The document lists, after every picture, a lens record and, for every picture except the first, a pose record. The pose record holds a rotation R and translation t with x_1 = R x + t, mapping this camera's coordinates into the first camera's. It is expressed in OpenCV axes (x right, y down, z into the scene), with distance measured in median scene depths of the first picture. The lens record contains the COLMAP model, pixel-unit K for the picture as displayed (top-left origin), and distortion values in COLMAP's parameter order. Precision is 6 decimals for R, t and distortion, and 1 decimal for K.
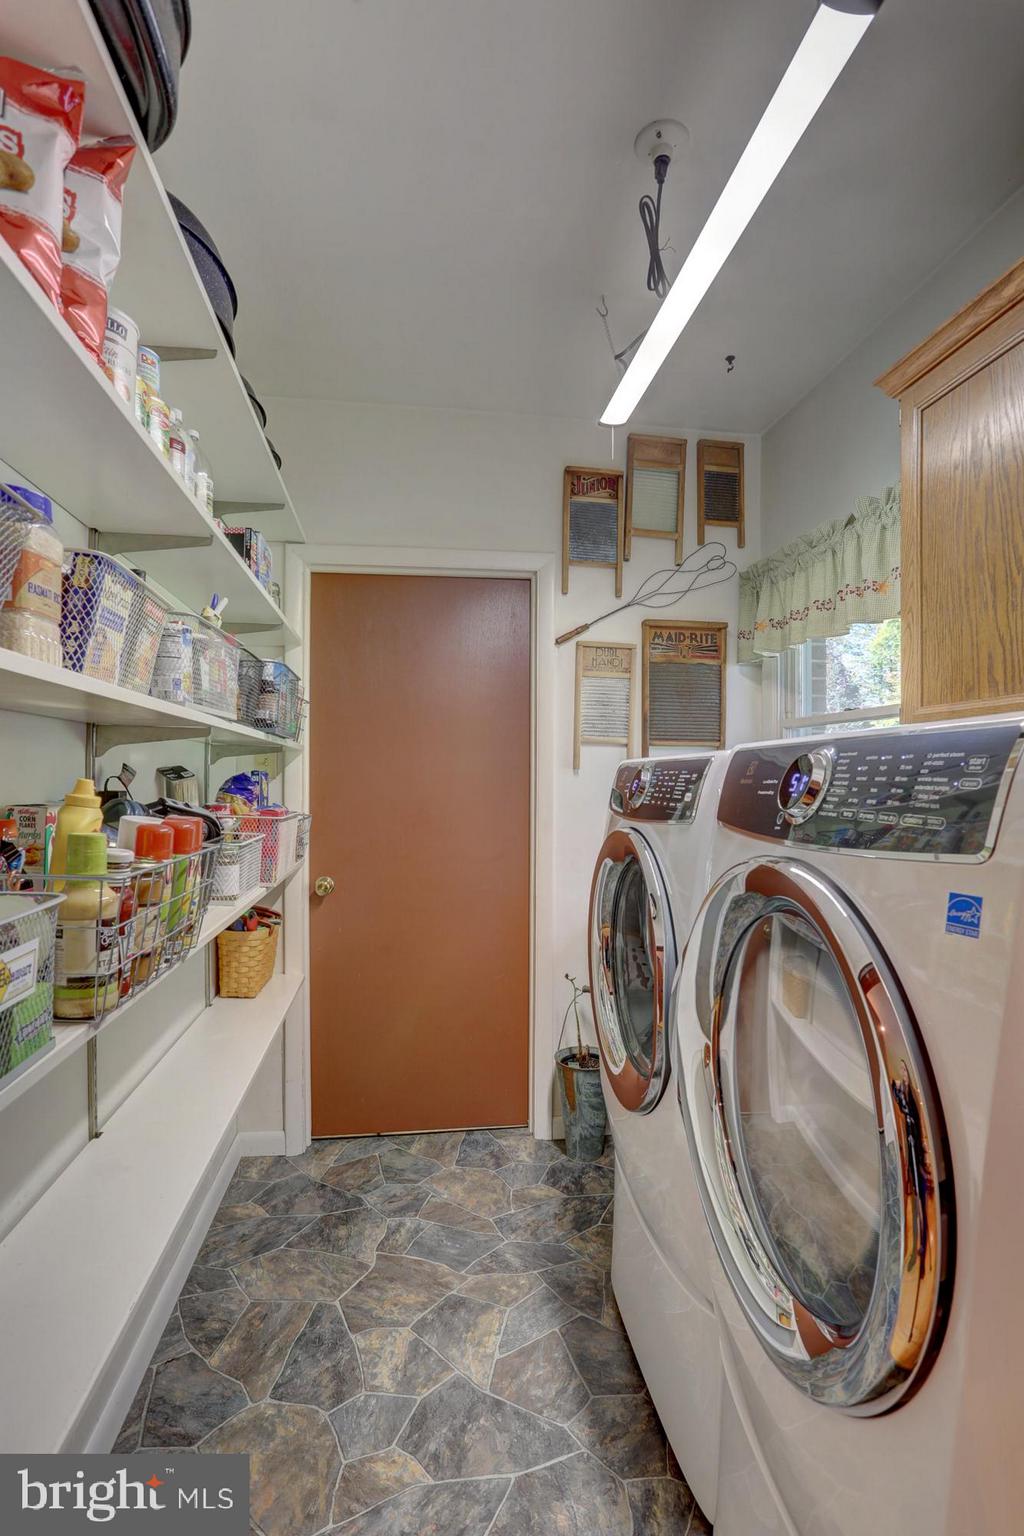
lens RADIAL K [[750.1, 0, 512.0], [0, 750.1, 768.0], [0, 0, 1]] dist [-0.081810, 0.035802]
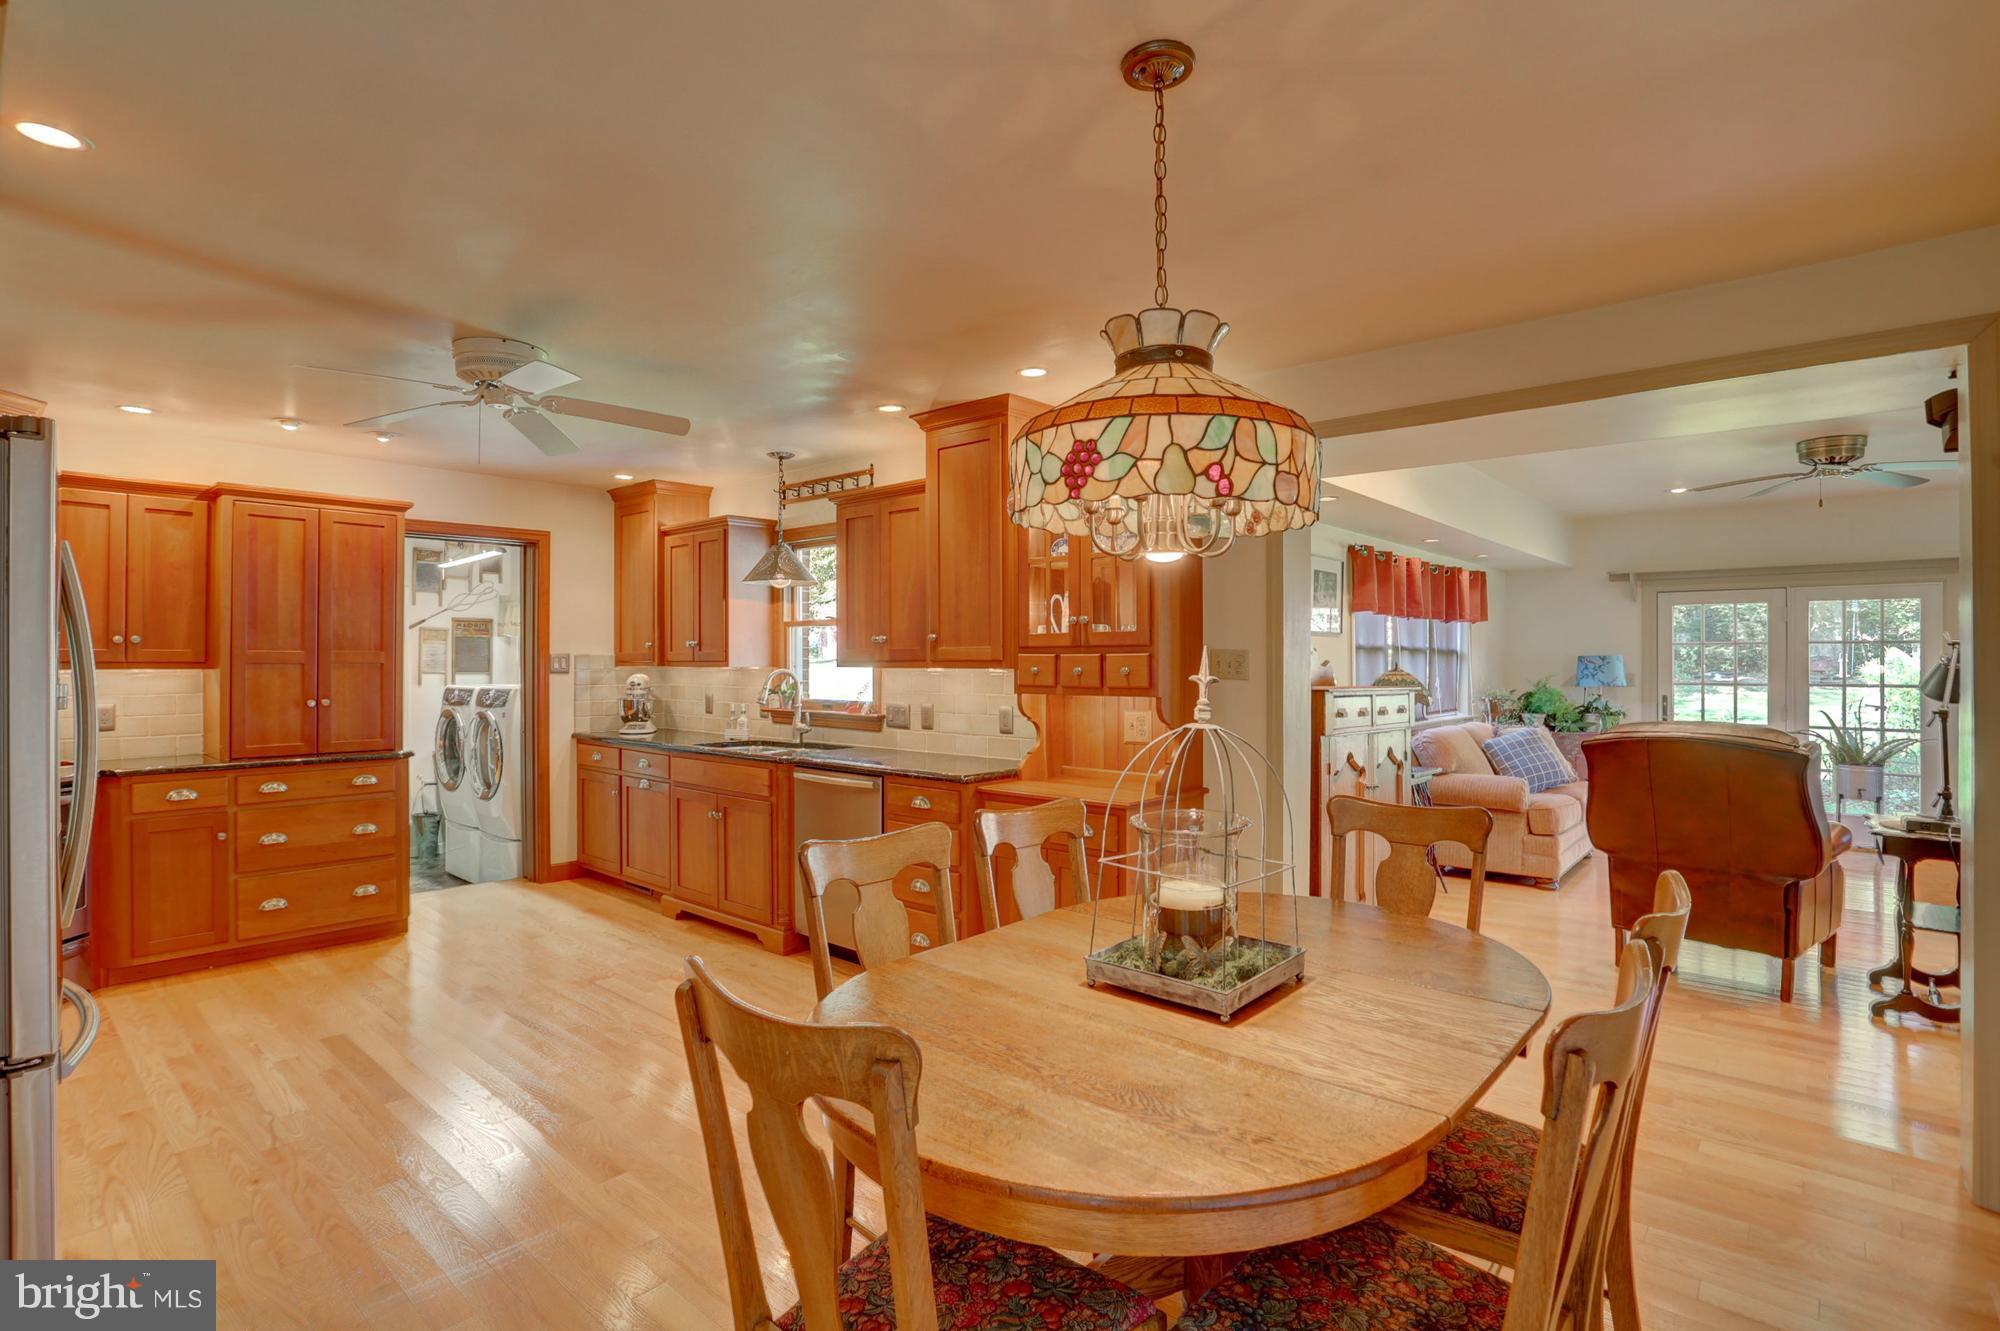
lens RADIAL K [[974.9, 0, 991.3], [0, 974.9, 651.9], [0, 0, 1]] dist [-0.084121, 0.032610]
pose [[0.764795, 0.003466, 0.644264, -0.451424], [-0.007246, 0.999969, 0.003221, -0.124276], [-0.644233, -0.007132, 0.764796, -2.355755]]
